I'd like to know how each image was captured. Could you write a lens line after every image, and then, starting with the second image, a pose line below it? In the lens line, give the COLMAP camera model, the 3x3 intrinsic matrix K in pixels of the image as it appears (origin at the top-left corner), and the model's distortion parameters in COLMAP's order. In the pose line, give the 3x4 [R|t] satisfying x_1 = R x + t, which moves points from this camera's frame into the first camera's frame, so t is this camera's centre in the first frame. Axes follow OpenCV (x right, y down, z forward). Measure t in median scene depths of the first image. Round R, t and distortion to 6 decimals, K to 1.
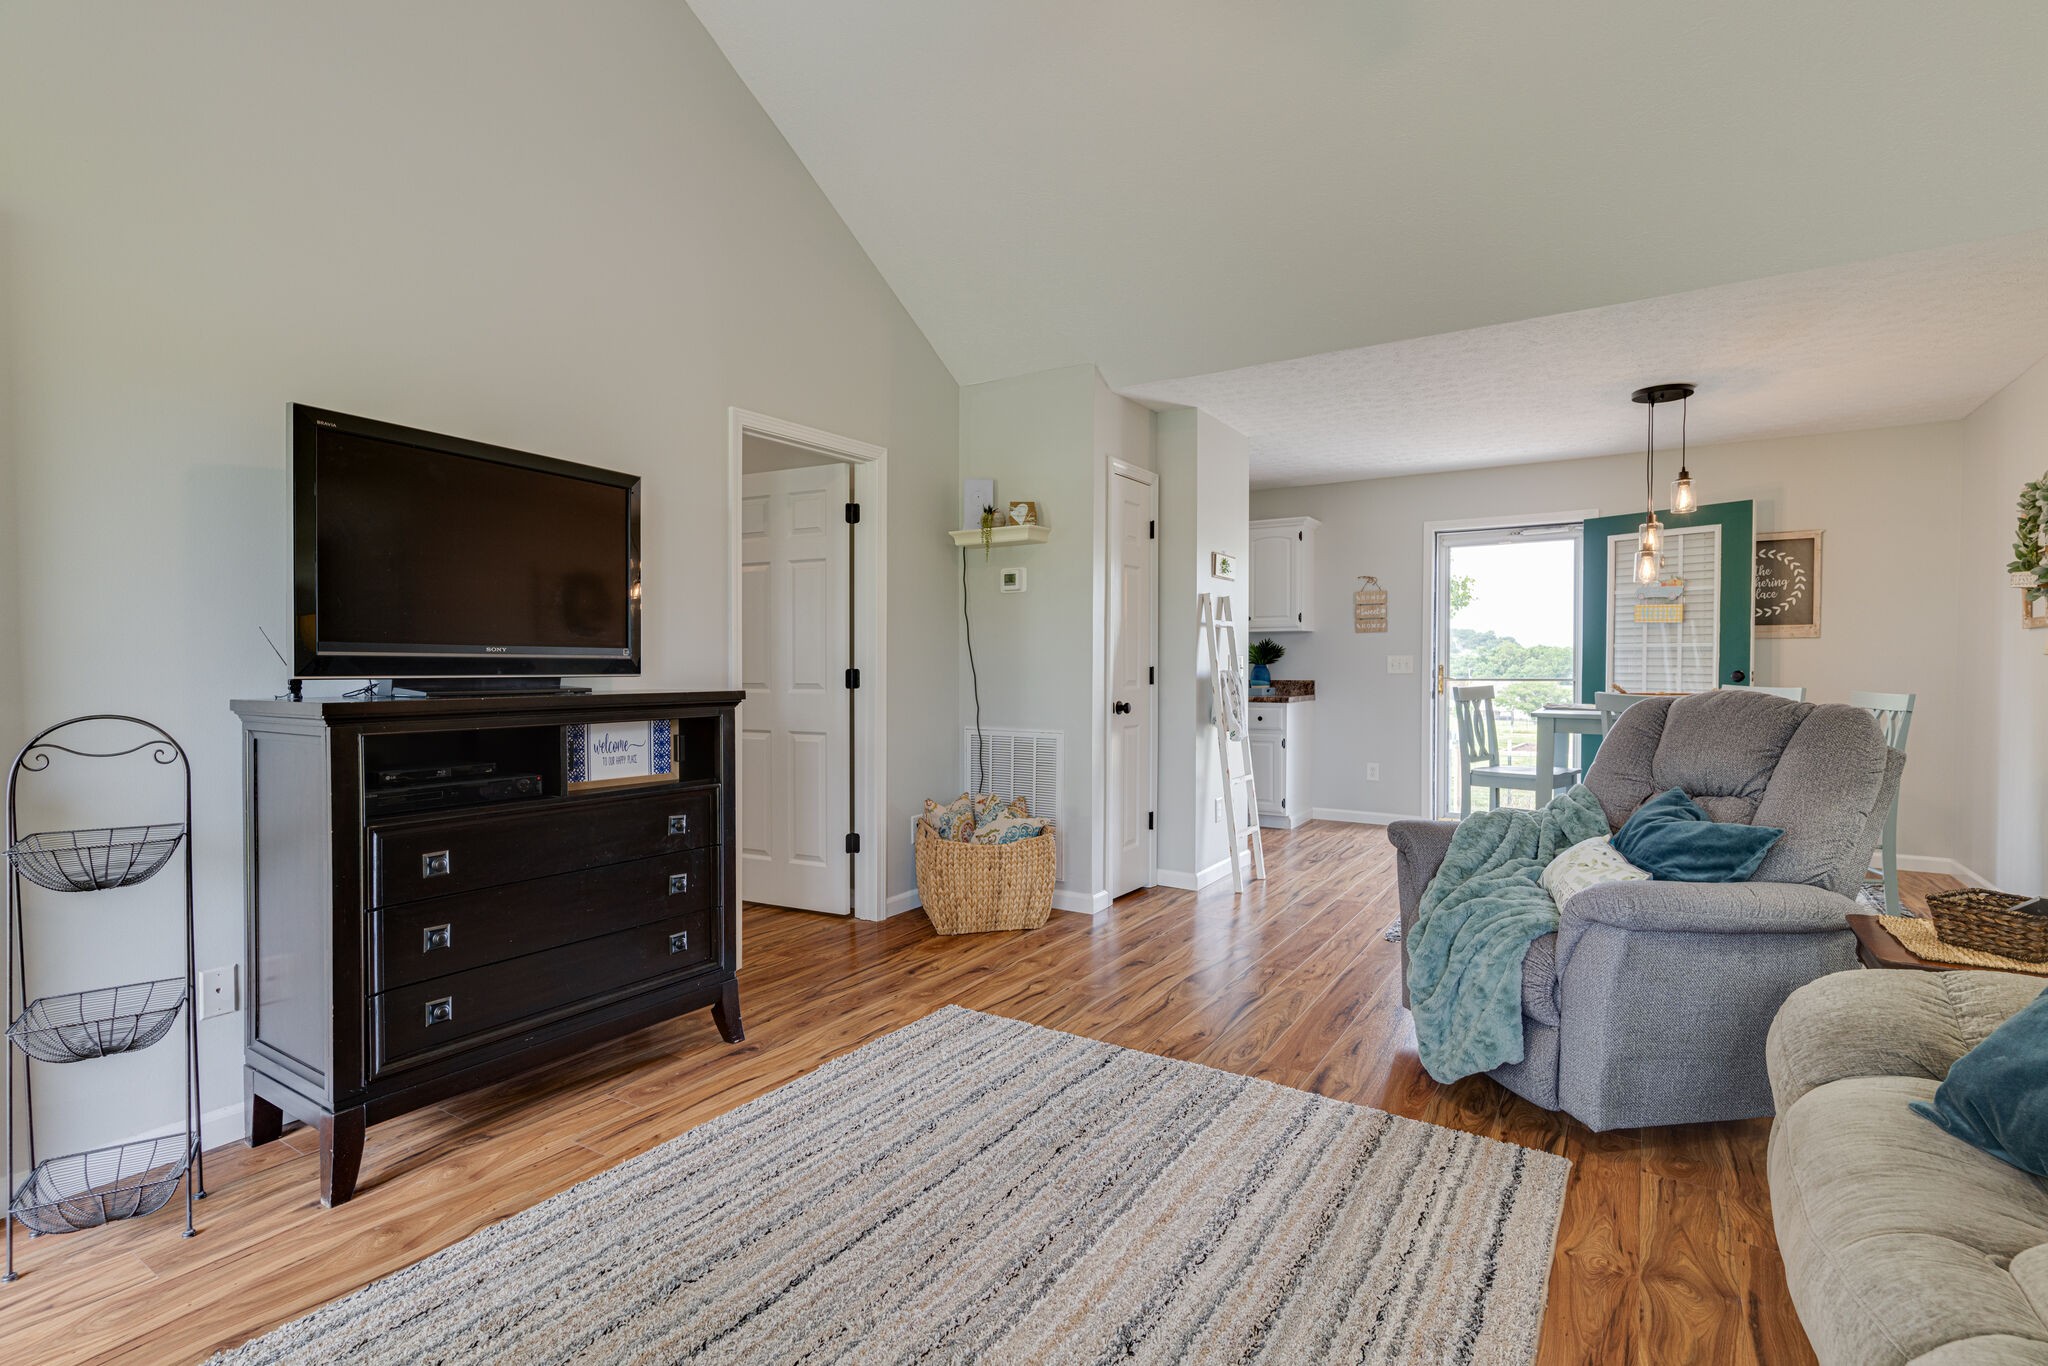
lens RADIAL K [[981.0, 0, 1013.3], [0, 981.0, 689.5], [0, 0, 1]] dist [0.004110, -0.000196]
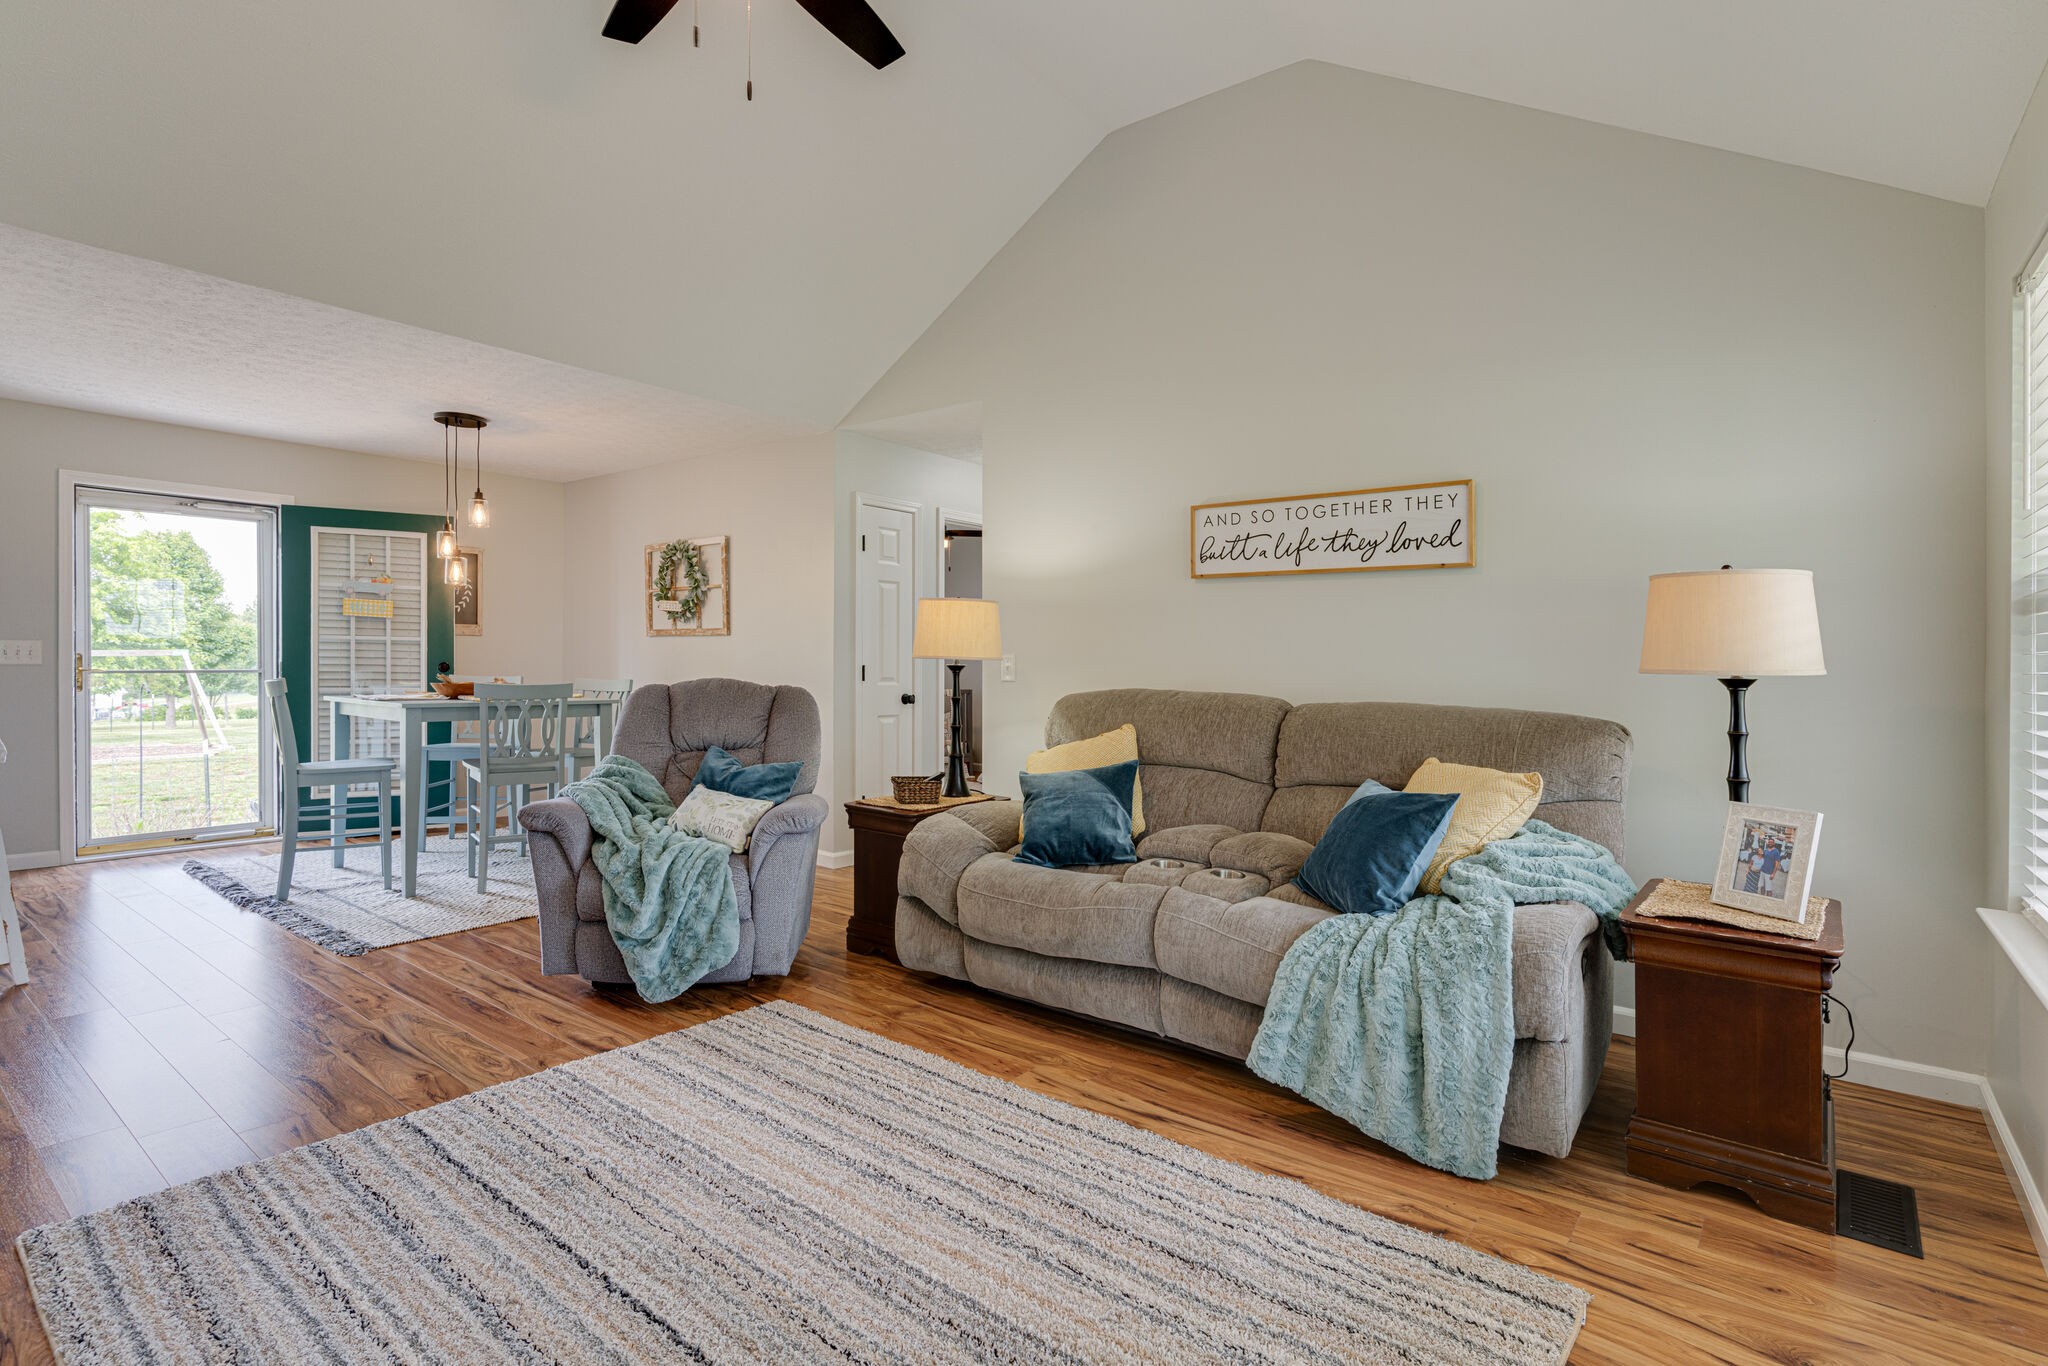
lens RADIAL K [[981.0, 0, 1043.8], [0, 981.0, 670.4], [0, 0, 1]] dist [0.004110, -0.000196]
pose [[0.085855, -0.007822, 0.996277, -0.394256], [0.014089, 0.999879, 0.006636, -0.008099], [-0.996208, 0.013467, 0.085955, 0.219487]]
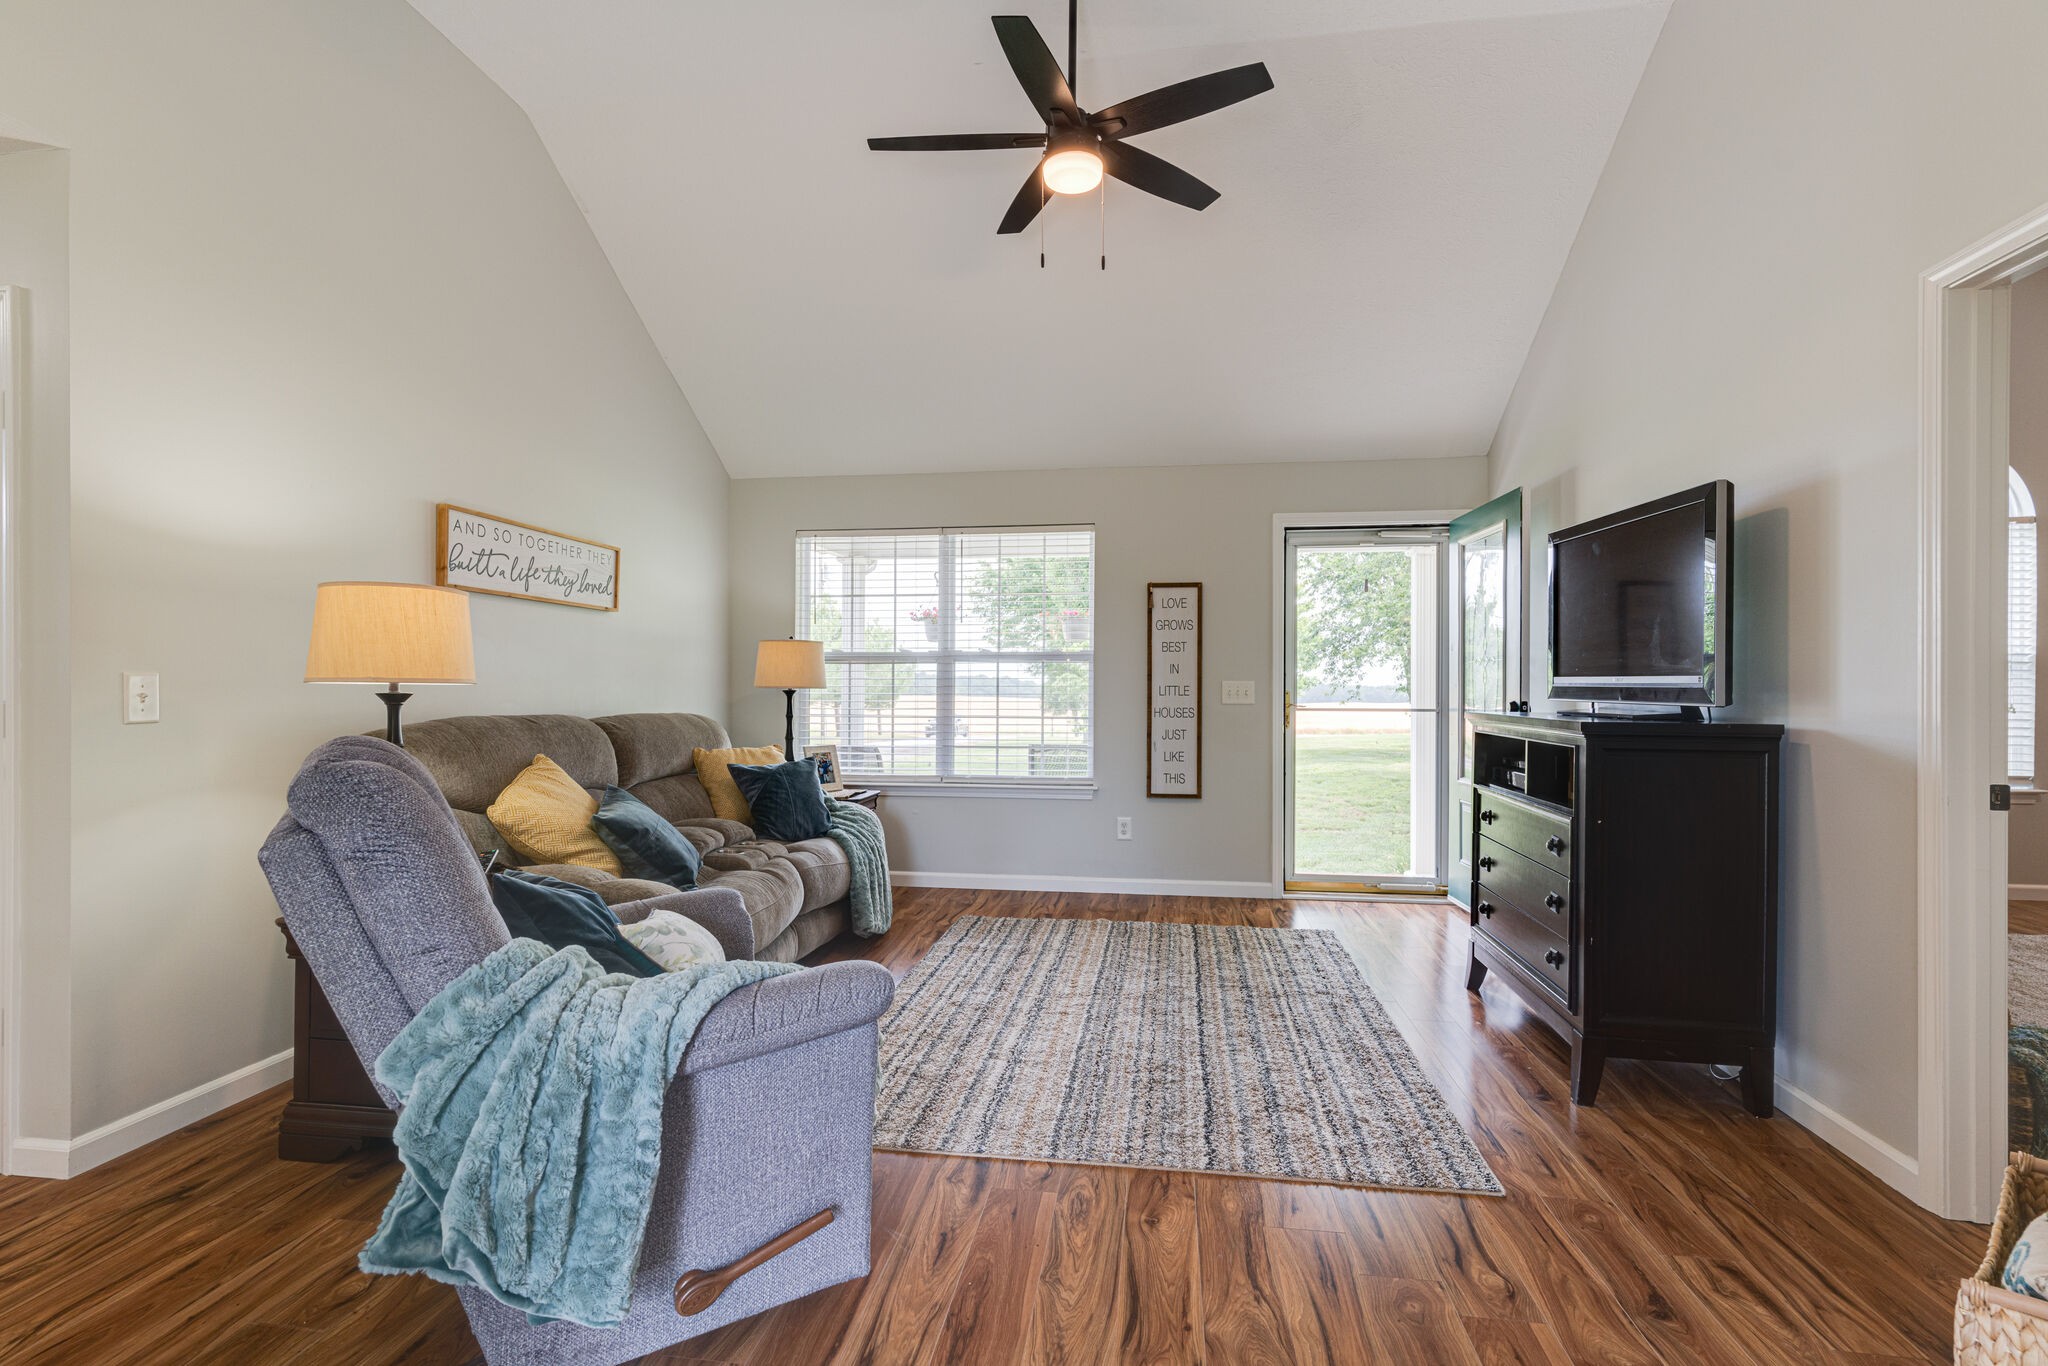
lens RADIAL K [[981.0, 0, 1004.2], [0, 981.0, 679.1], [0, 0, 1]] dist [0.004110, -0.000196]
pose [[-0.916761, -0.002902, -0.399425, 0.347260], [-0.010508, 0.999803, 0.016854, -0.027859], [0.399298, 0.019649, -0.916611, 0.974795]]
